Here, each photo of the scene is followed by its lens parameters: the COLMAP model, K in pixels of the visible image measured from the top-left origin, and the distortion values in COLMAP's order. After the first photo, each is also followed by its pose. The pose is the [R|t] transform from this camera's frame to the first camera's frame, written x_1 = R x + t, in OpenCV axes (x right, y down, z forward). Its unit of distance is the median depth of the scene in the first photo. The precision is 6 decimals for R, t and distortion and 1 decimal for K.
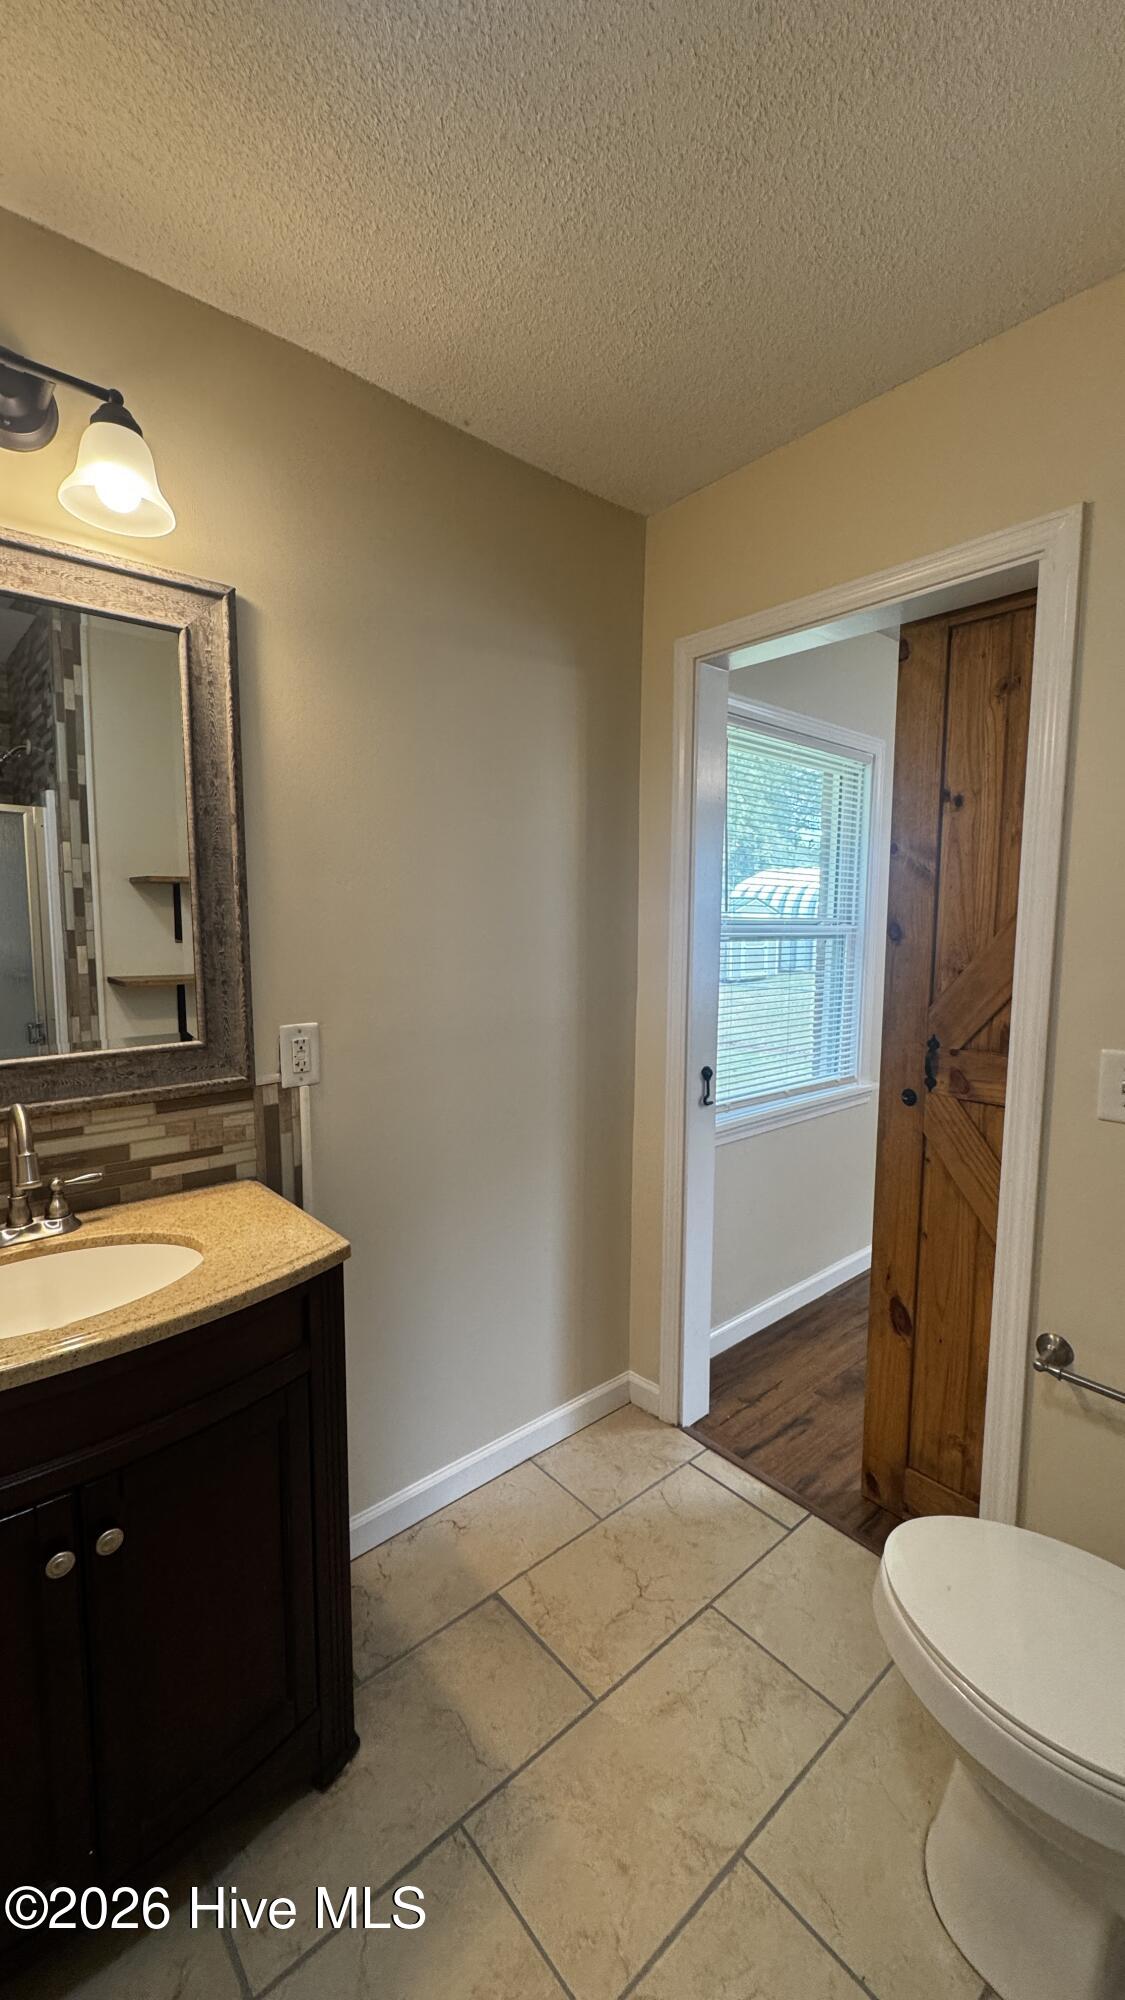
lens RADIAL K [[798.3, 0, 558.4], [0, 798.3, 1000.3], [0, 0, 1]] dist [-0.003250, 0.000236]
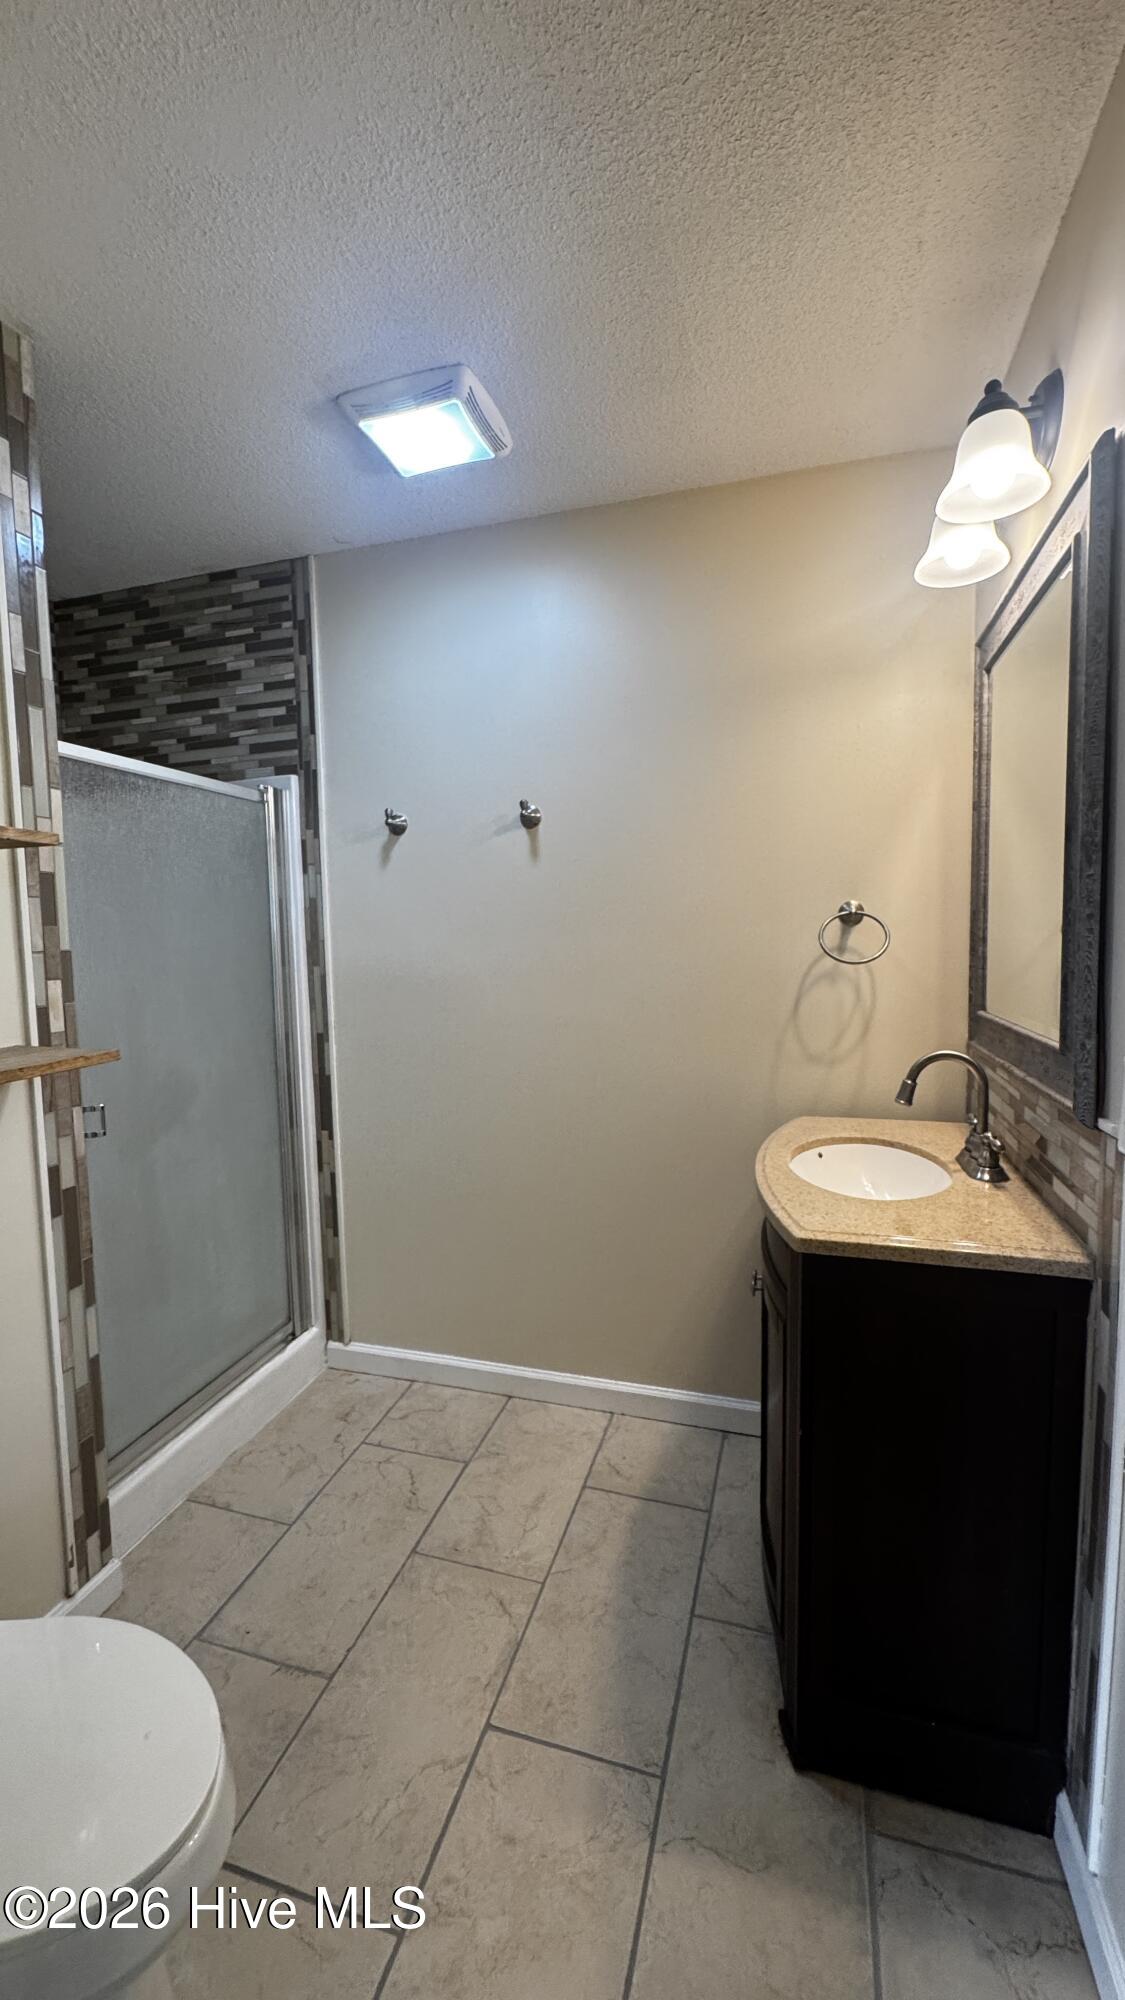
lens RADIAL K [[798.3, 0, 558.7], [0, 798.3, 997.8], [0, 0, 1]] dist [-0.003250, 0.000236]
pose [[-0.848631, 0.054549, -0.526165, 0.458497], [-0.039759, 0.985278, 0.166273, -0.124204], [0.527489, 0.162024, -0.833968, 1.555192]]
